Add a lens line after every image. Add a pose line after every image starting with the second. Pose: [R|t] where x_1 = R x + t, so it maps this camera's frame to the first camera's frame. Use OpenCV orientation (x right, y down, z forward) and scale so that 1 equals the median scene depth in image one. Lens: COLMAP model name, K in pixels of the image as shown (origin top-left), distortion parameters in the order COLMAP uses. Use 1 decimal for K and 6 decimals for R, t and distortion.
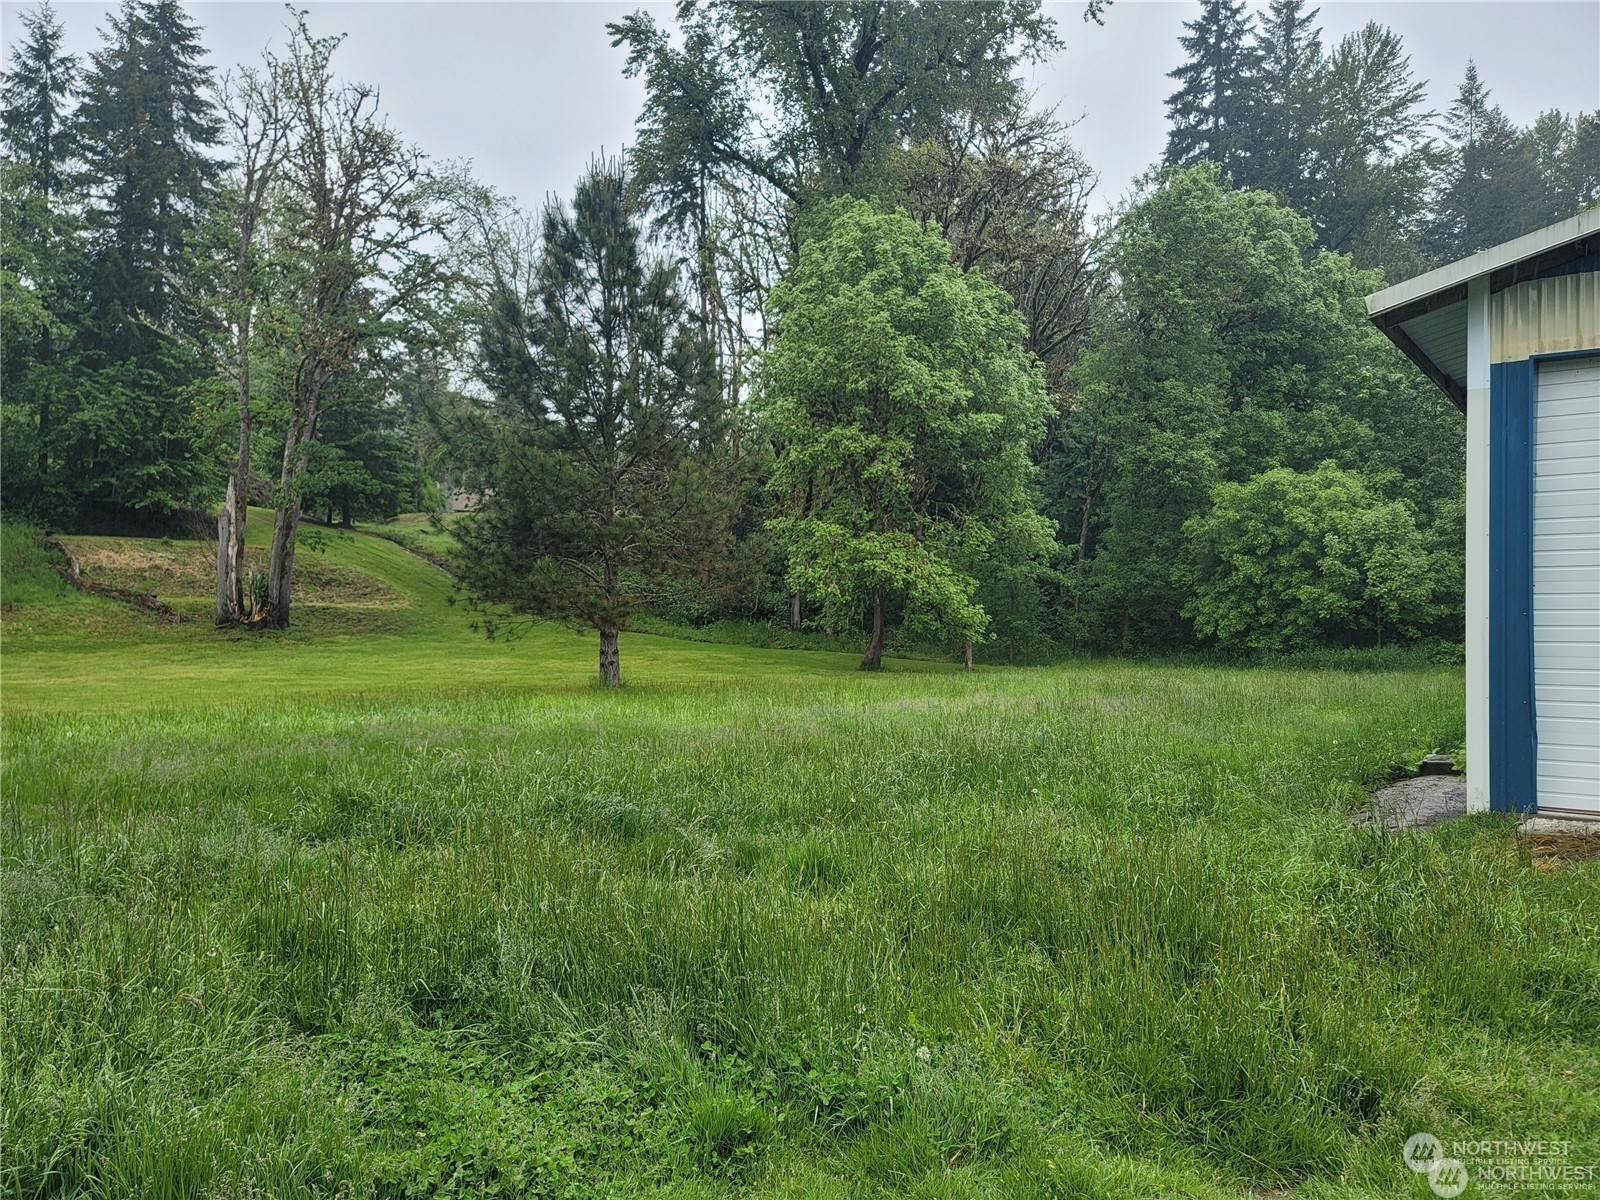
lens RADIAL K [[1160.2, 0, 814.7], [0, 1160.2, 622.4], [0, 0, 1]] dist [0.094140, -0.075078]
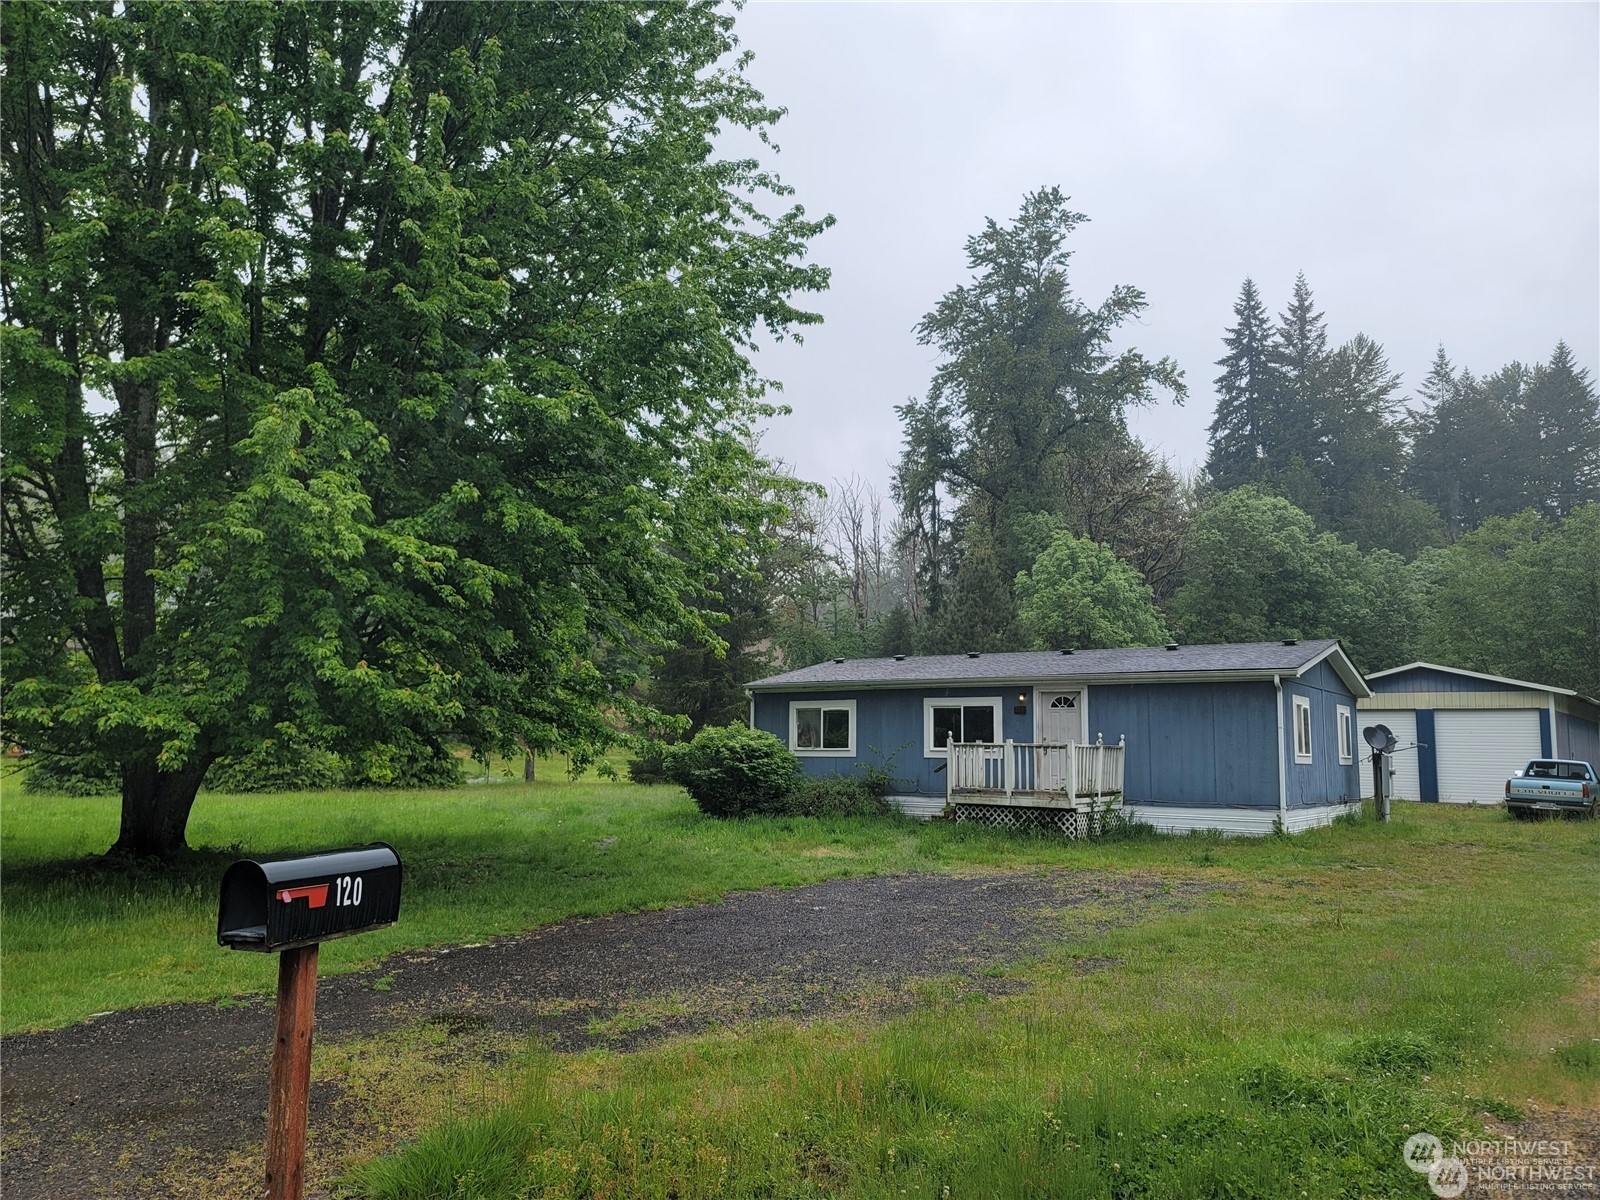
lens RADIAL K [[1160.2, 0, 807.4], [0, 1160.2, 616.0], [0, 0, 1]] dist [0.094140, -0.075078]
pose [[0.999086, 0.003922, -0.042571, -0.255075], [-0.008539, 0.994024, -0.108831, -0.008487], [0.041889, 0.109095, 0.993148, -0.763176]]
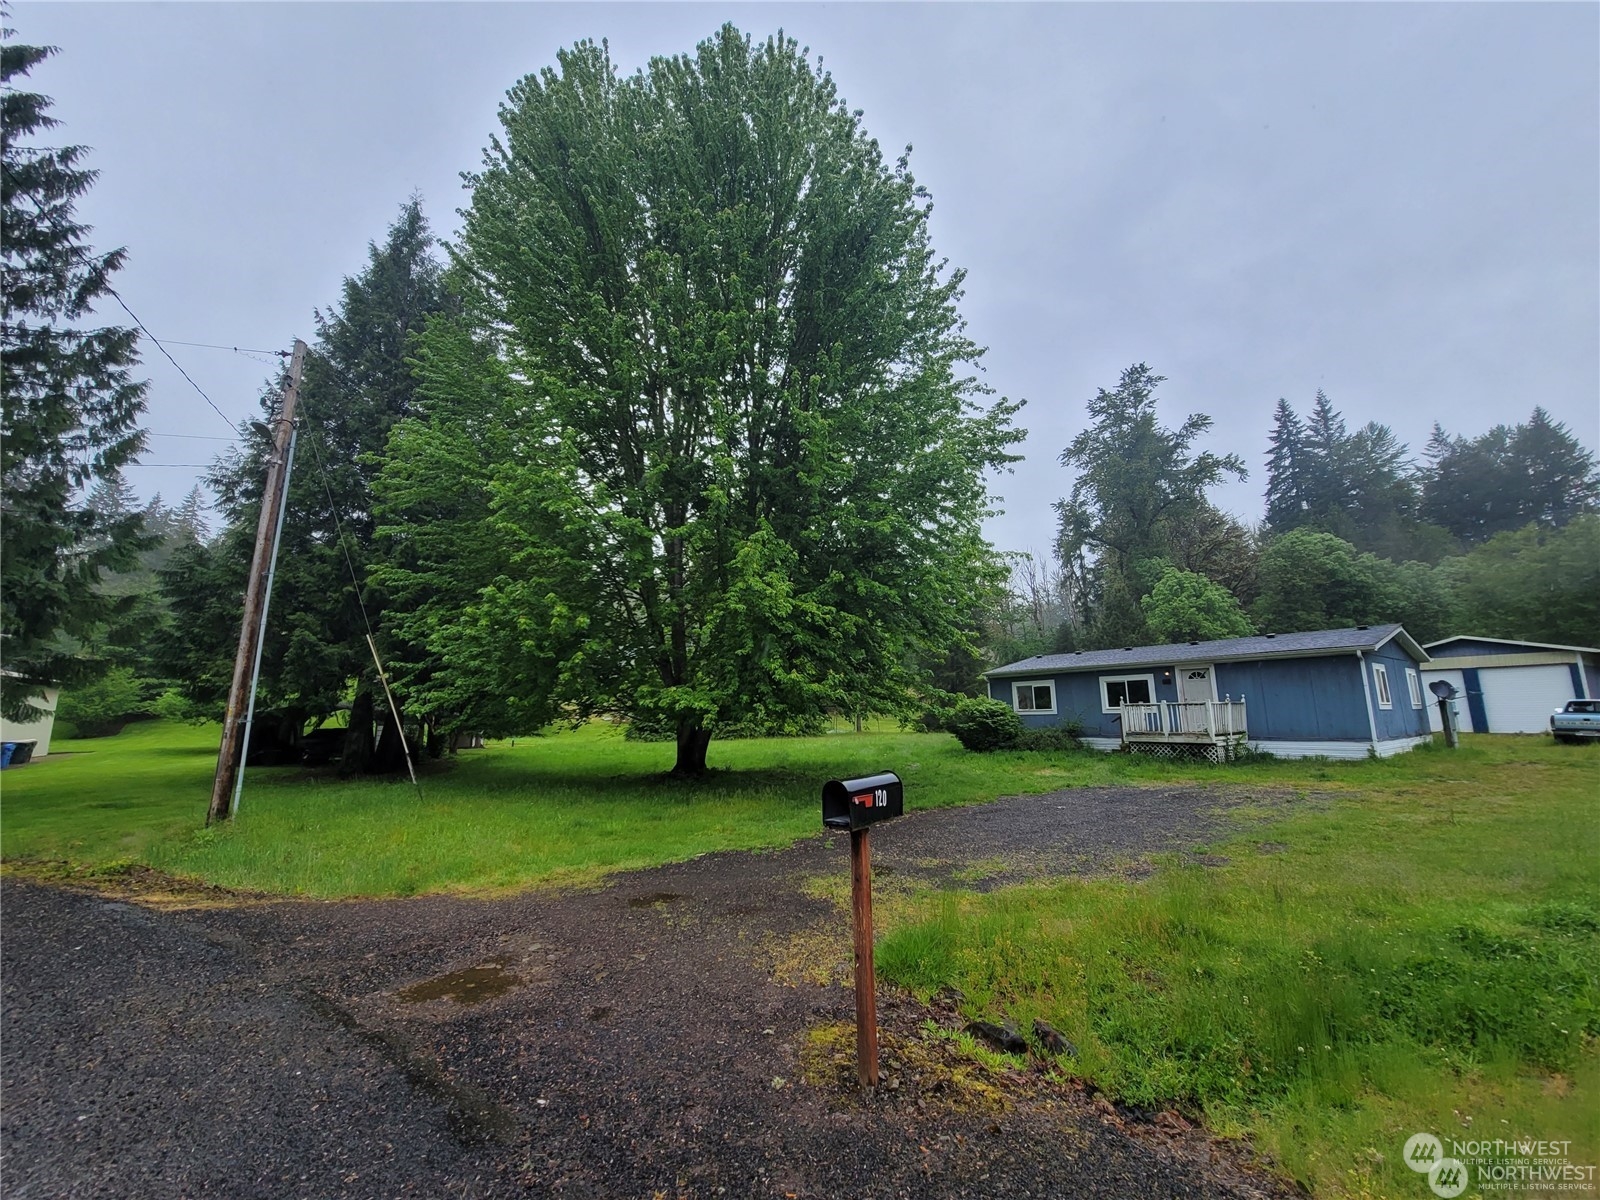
lens RADIAL K [[647.8, 0, 796.9], [0, 647.8, 593.9], [0, 0, 1]] dist [-0.000109, -0.001653]
pose [[0.937626, -0.080485, -0.338201, -0.267789], [0.020378, 0.983883, -0.177649, -0.008982], [0.347048, 0.159677, 0.924154, -0.763889]]
